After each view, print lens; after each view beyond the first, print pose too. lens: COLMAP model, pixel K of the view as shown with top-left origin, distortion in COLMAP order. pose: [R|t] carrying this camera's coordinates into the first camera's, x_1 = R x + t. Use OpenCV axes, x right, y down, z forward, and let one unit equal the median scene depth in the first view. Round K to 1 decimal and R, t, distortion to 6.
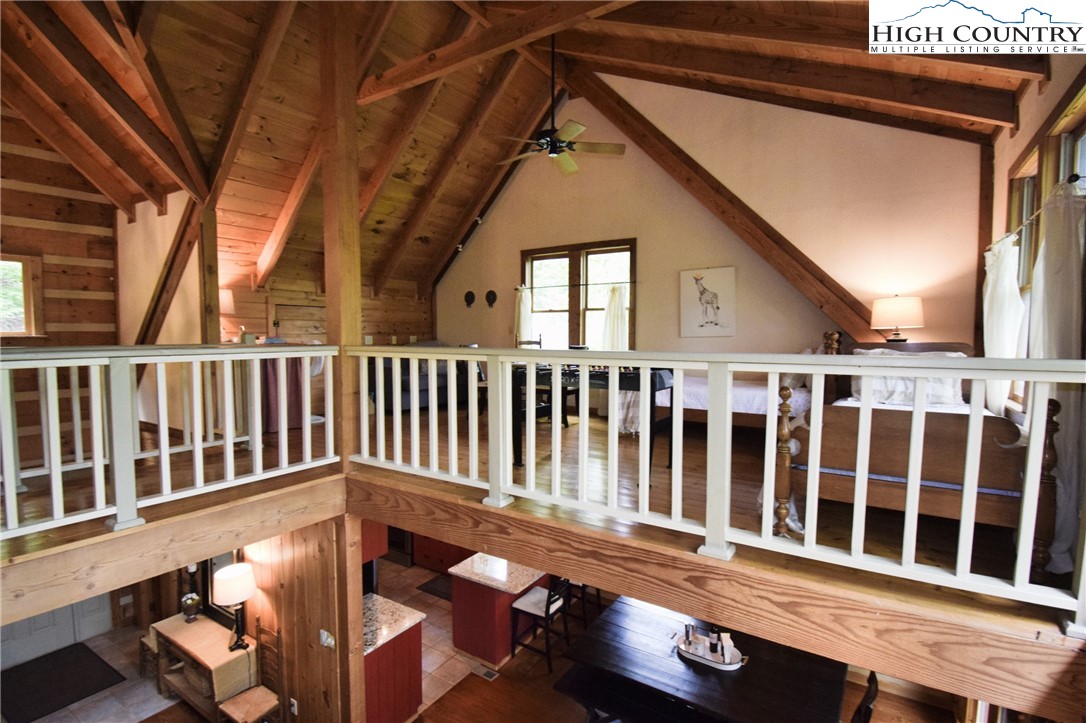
lens RADIAL K [[535.9, 0, 550.6], [0, 535.9, 361.9], [0, 0, 1]] dist [-0.005473, -0.004214]
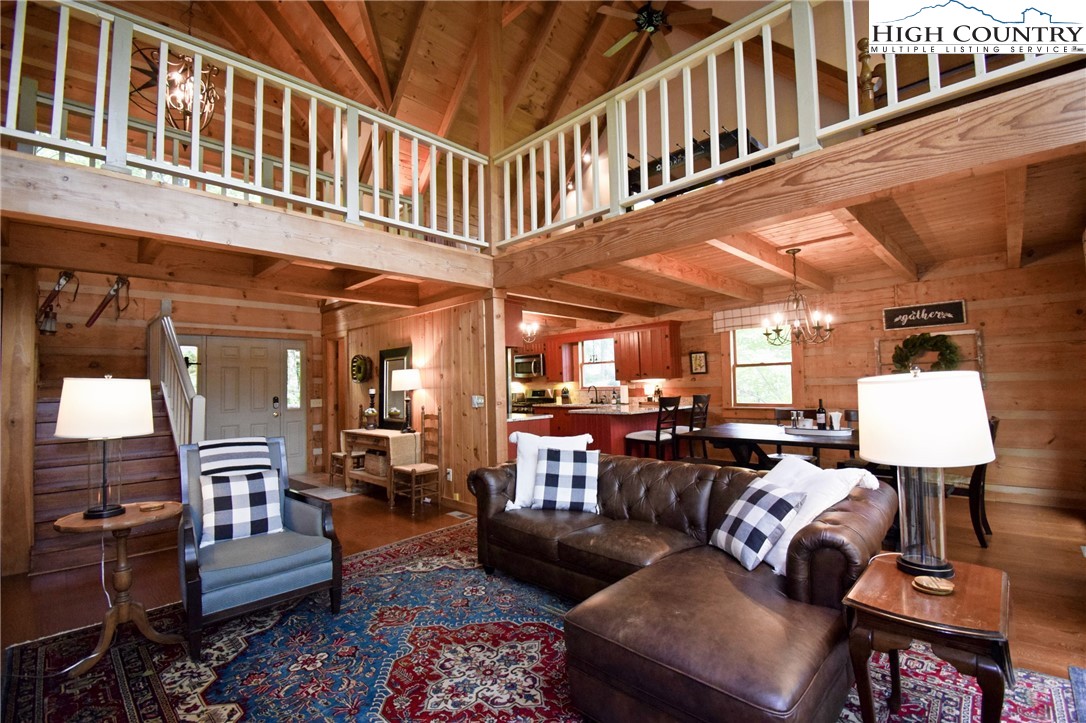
lens RADIAL K [[492.0, 0, 543.5], [0, 492.0, 363.9], [0, 0, 1]] dist [-0.008740, -0.008006]
pose [[0.978704, -0.034214, -0.202403, -0.037827], [0.013638, 0.994671, -0.102191, 0.548331], [0.204821, 0.097254, 0.973956, -0.079134]]
